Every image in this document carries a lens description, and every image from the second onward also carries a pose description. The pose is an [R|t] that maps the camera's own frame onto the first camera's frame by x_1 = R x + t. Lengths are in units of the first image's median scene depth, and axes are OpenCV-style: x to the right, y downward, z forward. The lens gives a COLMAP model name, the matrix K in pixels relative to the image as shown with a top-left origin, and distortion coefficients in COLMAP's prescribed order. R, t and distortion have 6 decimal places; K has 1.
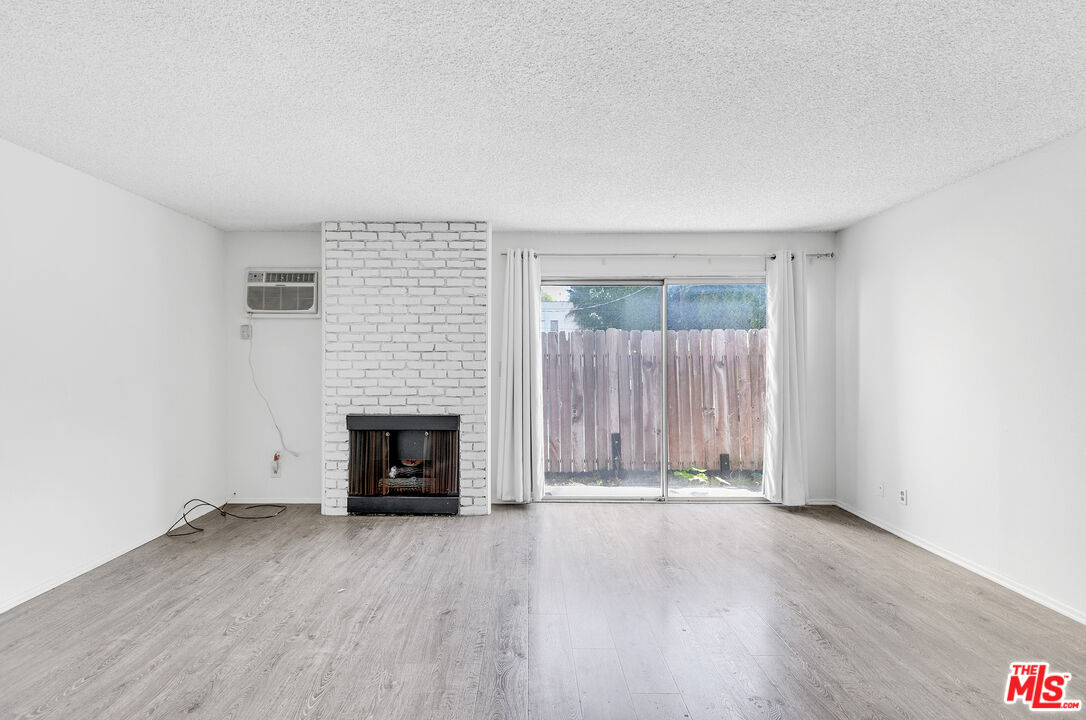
lens RADIAL K [[503.7, 0, 525.6], [0, 503.7, 361.7], [0, 0, 1]] dist [0.007548, -0.000408]
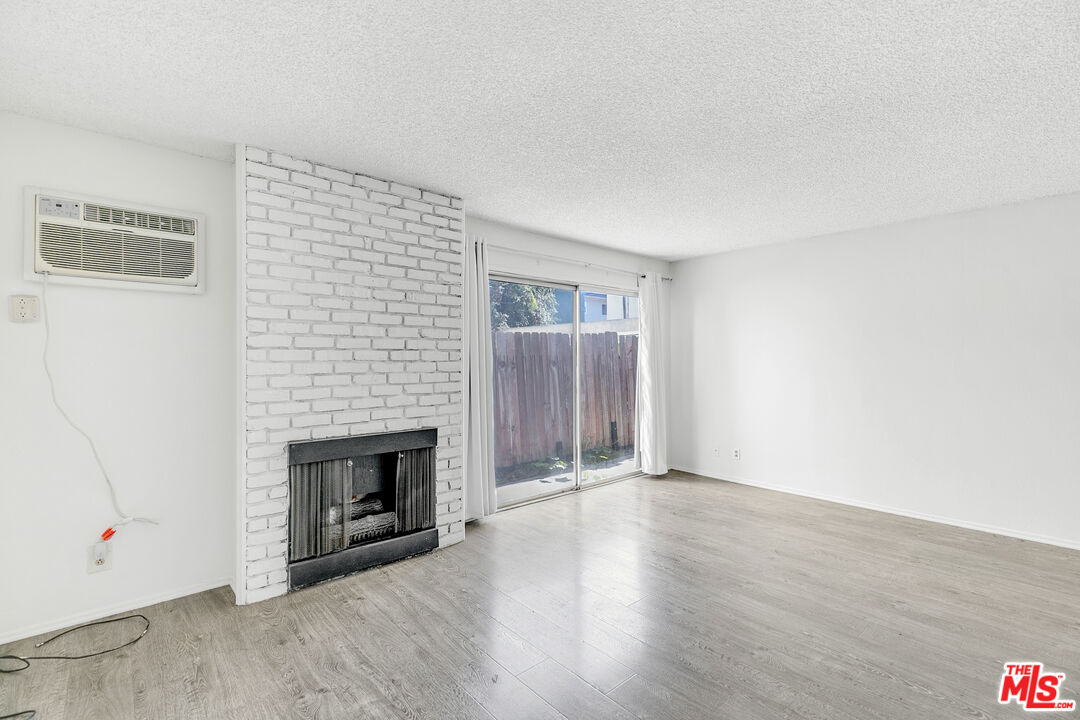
lens RADIAL K [[488.7, 0, 537.9], [0, 488.7, 360.4], [0, 0, 1]] dist [0.005617, 0.000092]
pose [[0.751585, -0.004159, 0.659624, -0.529002], [0.005116, 0.999987, 0.000477, -0.002992], [-0.659617, 0.003016, 0.751596, 0.290895]]
